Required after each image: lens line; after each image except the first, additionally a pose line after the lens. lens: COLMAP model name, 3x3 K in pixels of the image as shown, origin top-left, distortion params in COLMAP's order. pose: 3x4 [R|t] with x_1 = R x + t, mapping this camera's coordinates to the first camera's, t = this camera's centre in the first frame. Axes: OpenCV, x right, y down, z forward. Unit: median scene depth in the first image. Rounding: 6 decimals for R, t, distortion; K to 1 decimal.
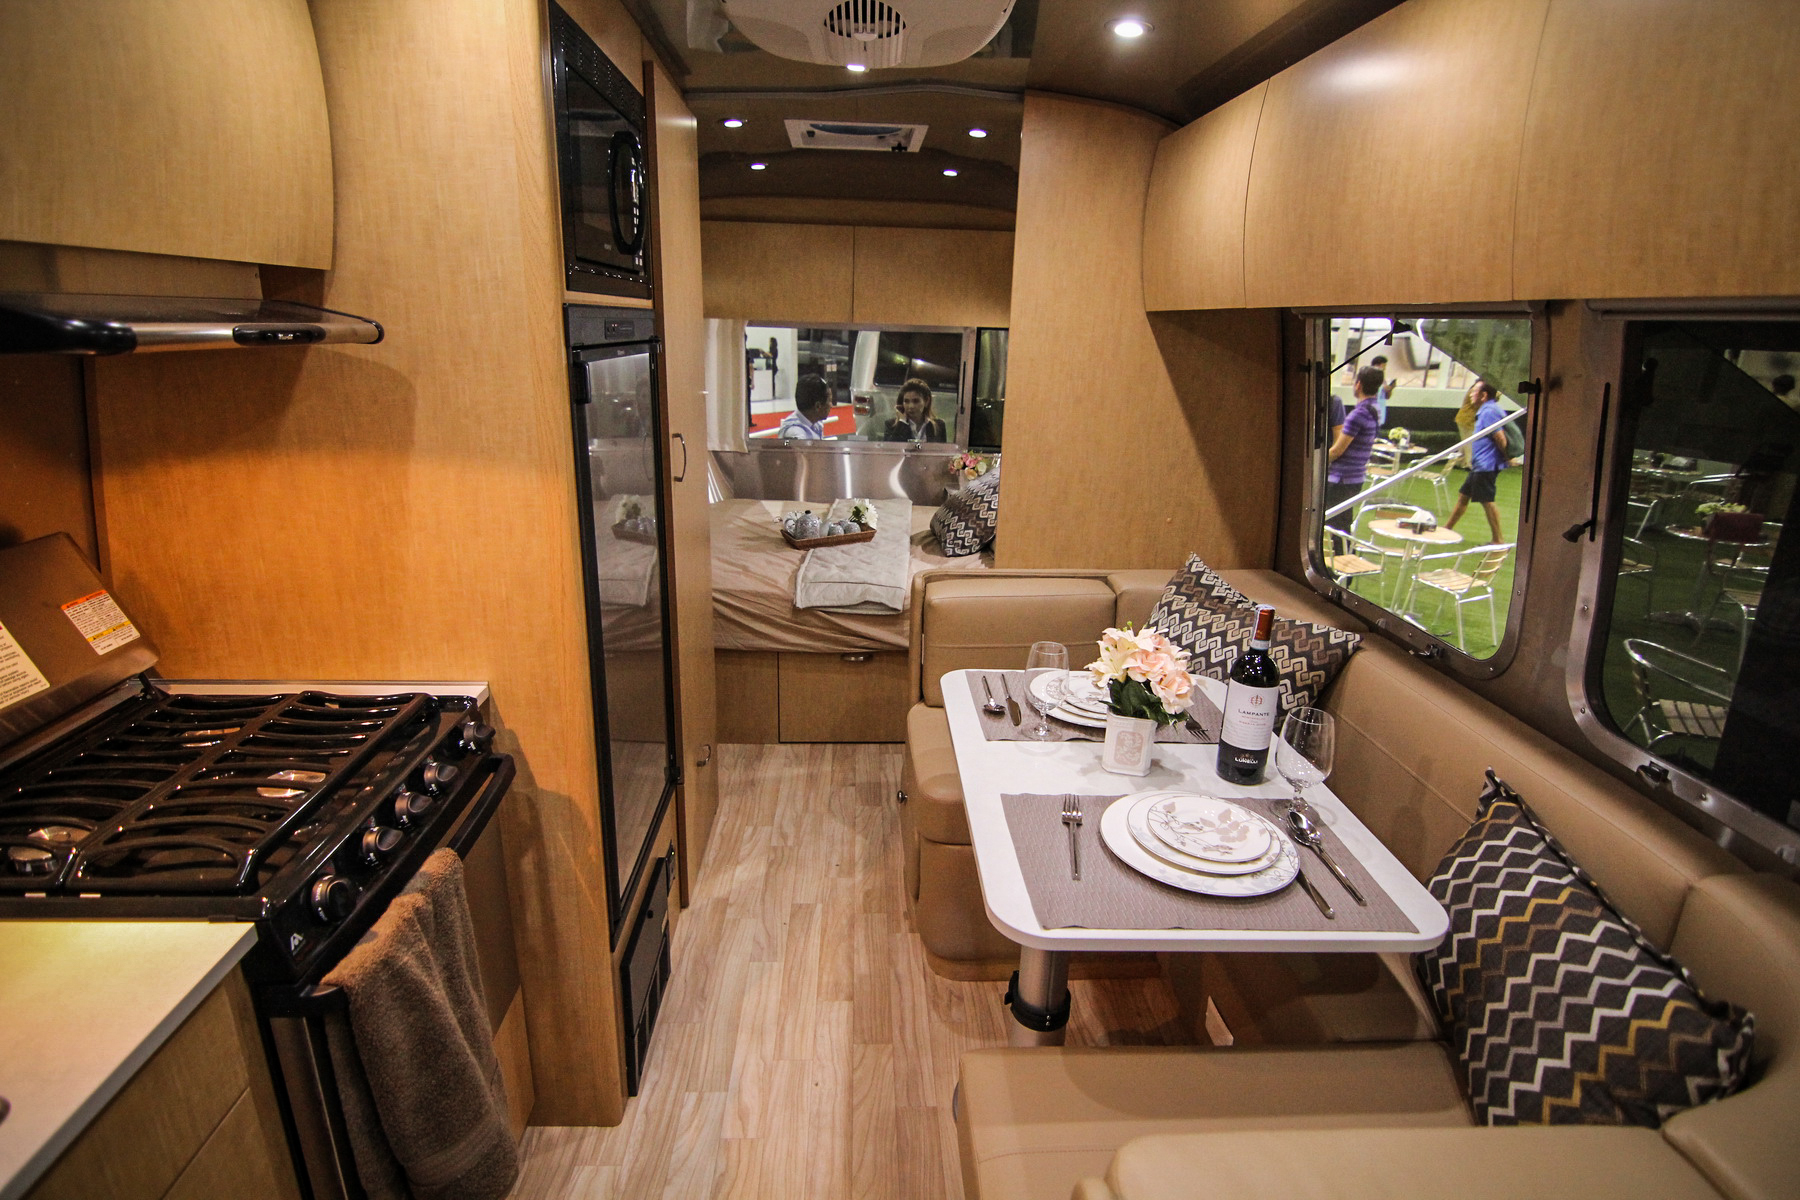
lens RADIAL K [[909.7, 0, 895.8], [0, 909.7, 600.6], [0, 0, 1]] dist [-0.002717, -0.012291]
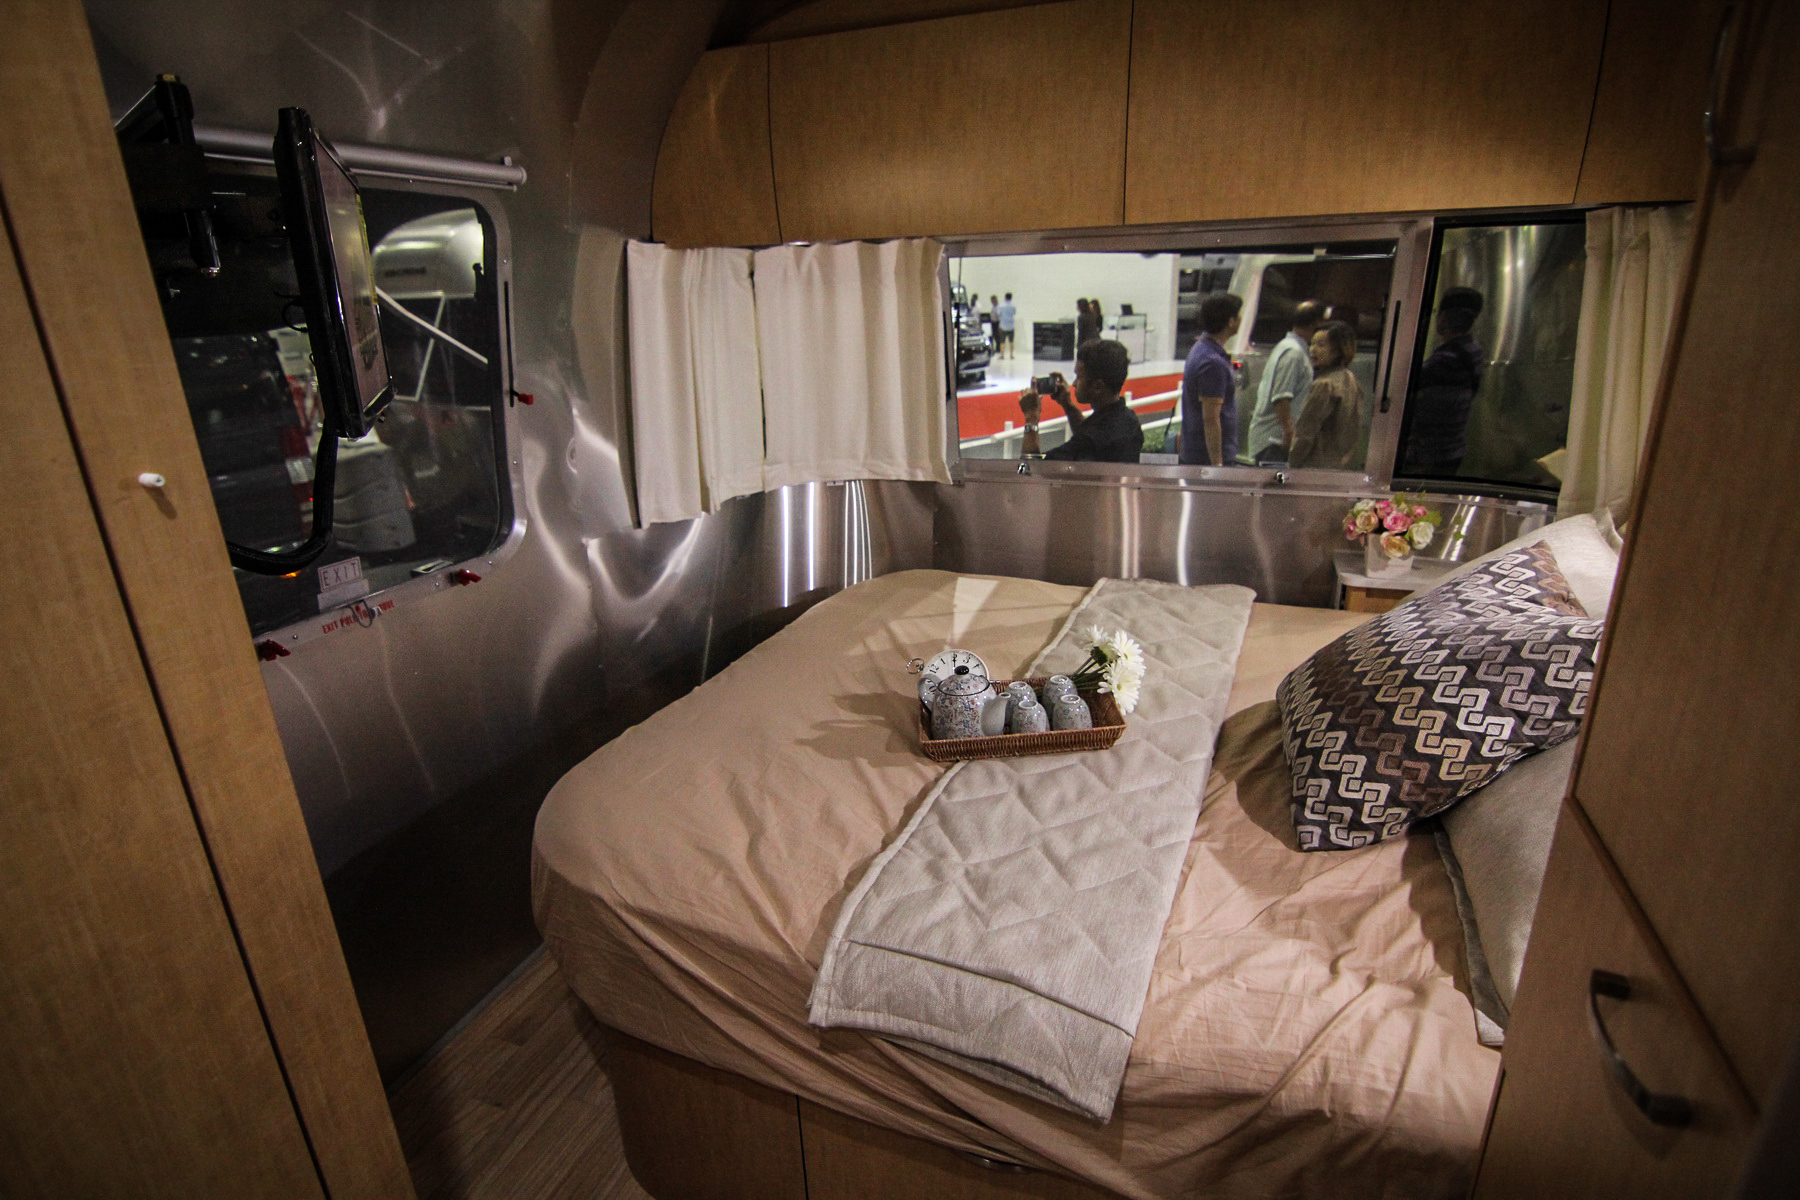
lens RADIAL K [[909.7, 0, 895.8], [0, 909.7, 600.6], [0, 0, 1]] dist [-0.002717, -0.012291]
pose [[0.916736, 0.074699, -0.392448, 0.083099], [-0.058471, 0.996873, 0.053161, -0.305786], [0.395192, -0.025788, 0.918237, 1.193378]]
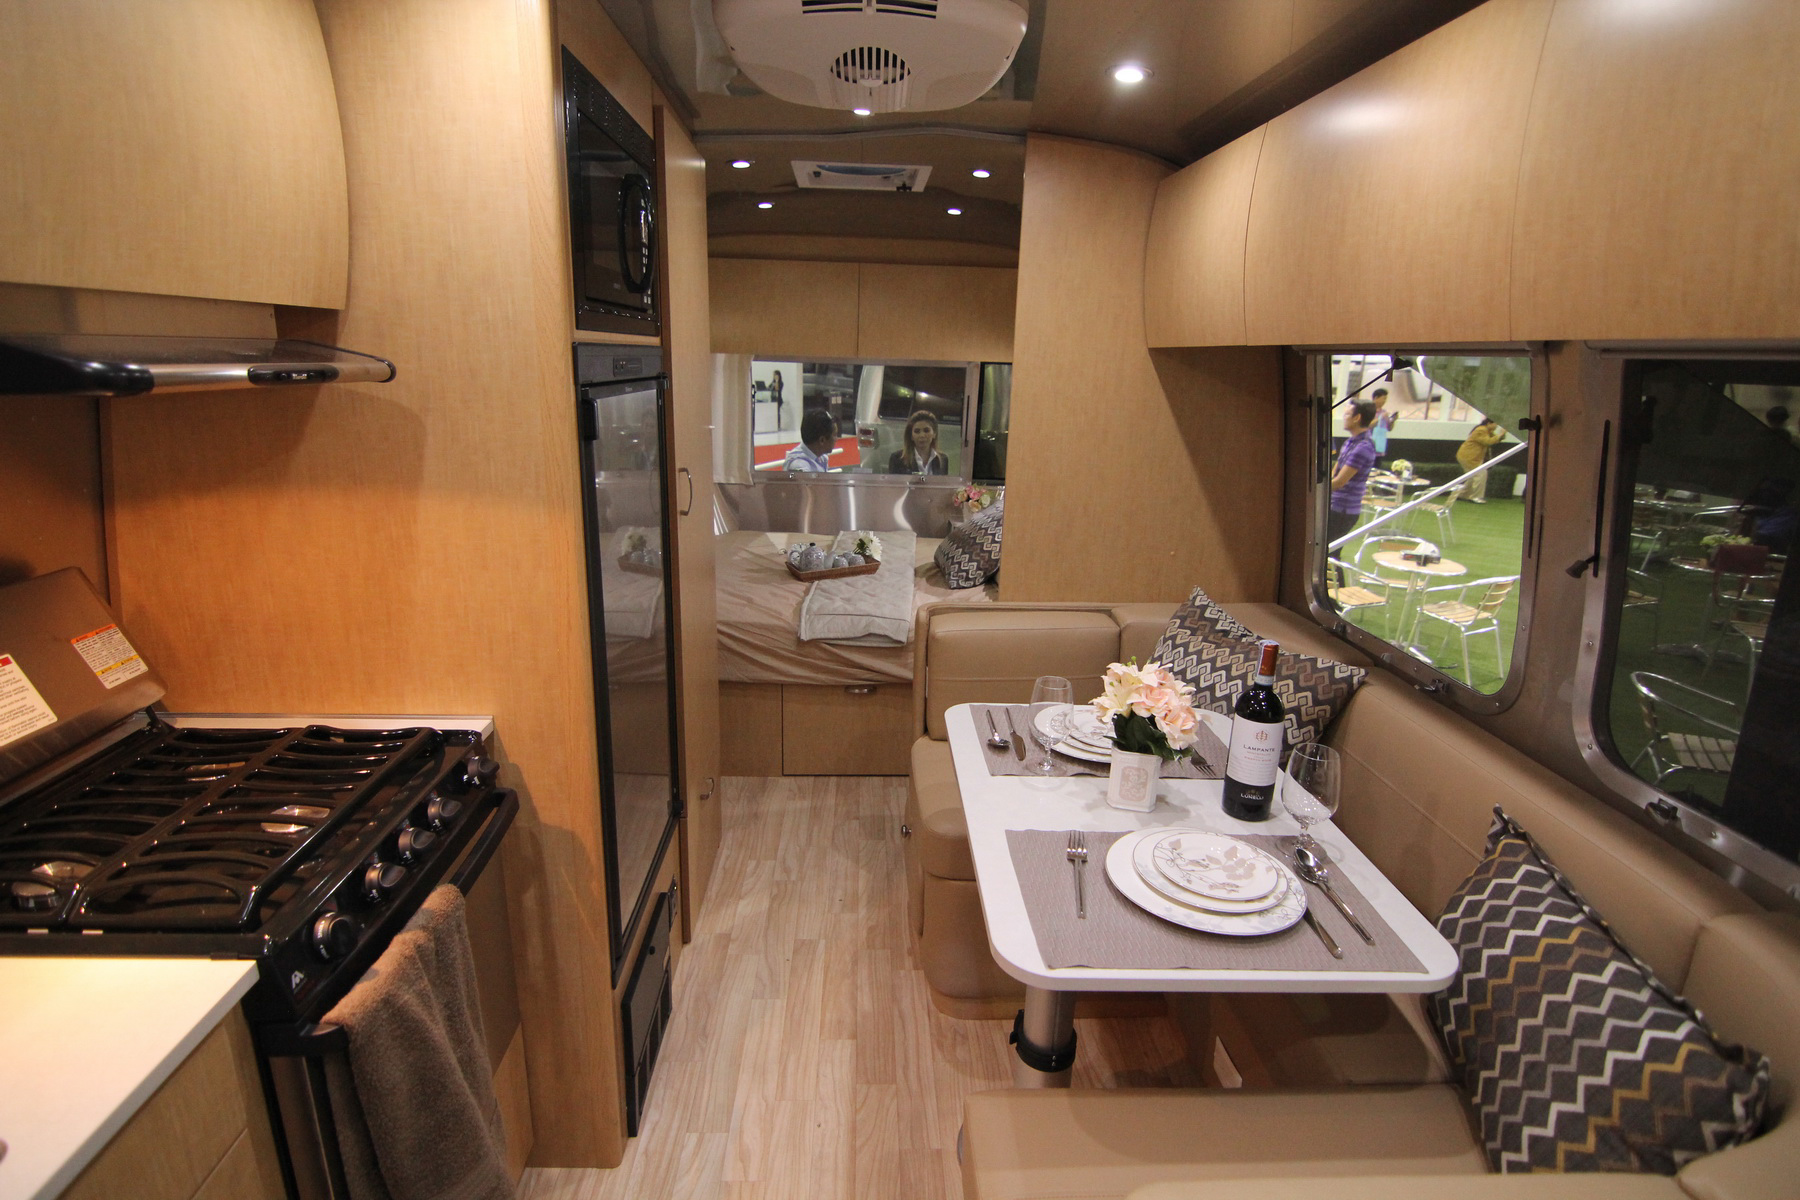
lens RADIAL K [[909.7, 0, 895.8], [0, 909.7, 600.6], [0, 0, 1]] dist [-0.002717, -0.012291]
pose [[0.999989, 0.001152, -0.004635, -0.000050], [-0.001303, 0.999468, -0.032580, -0.005344], [0.004595, 0.032586, 0.999458, -0.003059]]
